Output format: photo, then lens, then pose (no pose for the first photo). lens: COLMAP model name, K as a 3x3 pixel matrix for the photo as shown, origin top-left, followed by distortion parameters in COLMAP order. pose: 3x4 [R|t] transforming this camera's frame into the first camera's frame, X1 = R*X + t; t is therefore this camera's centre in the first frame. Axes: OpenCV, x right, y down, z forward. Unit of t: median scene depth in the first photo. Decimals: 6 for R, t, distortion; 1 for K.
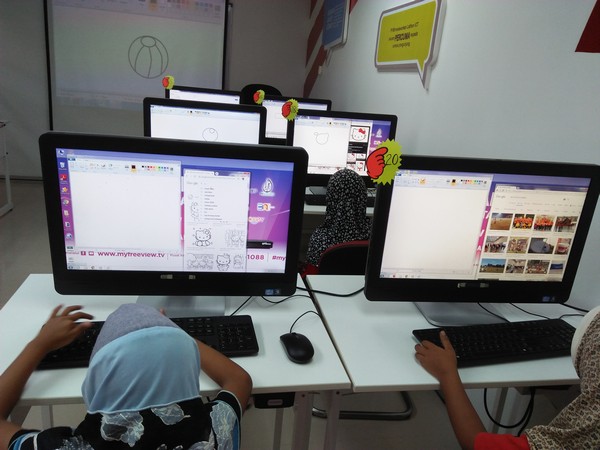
lens RADIAL K [[467.1, 0, 301.0], [0, 467.1, 223.7], [0, 0, 1]] dist [0.059883, -0.061830]
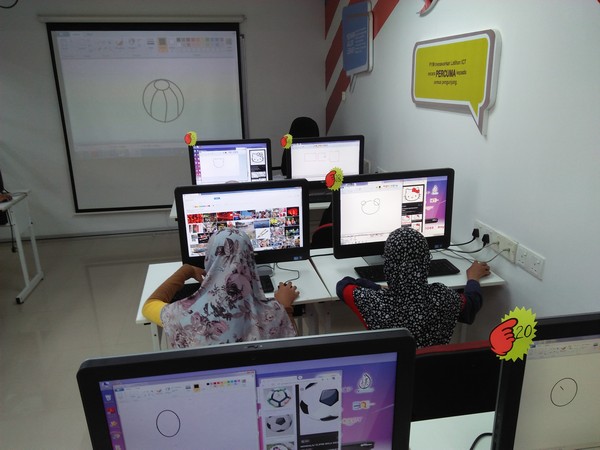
lens RADIAL K [[467.1, 0, 299.3], [0, 467.1, 218.8], [0, 0, 1]] dist [0.059883, -0.061830]
pose [[0.993658, -0.102181, -0.046941, -0.051416], [0.102317, 0.994752, 0.000501, -0.160992], [0.046644, -0.005301, 0.998898, 0.096893]]
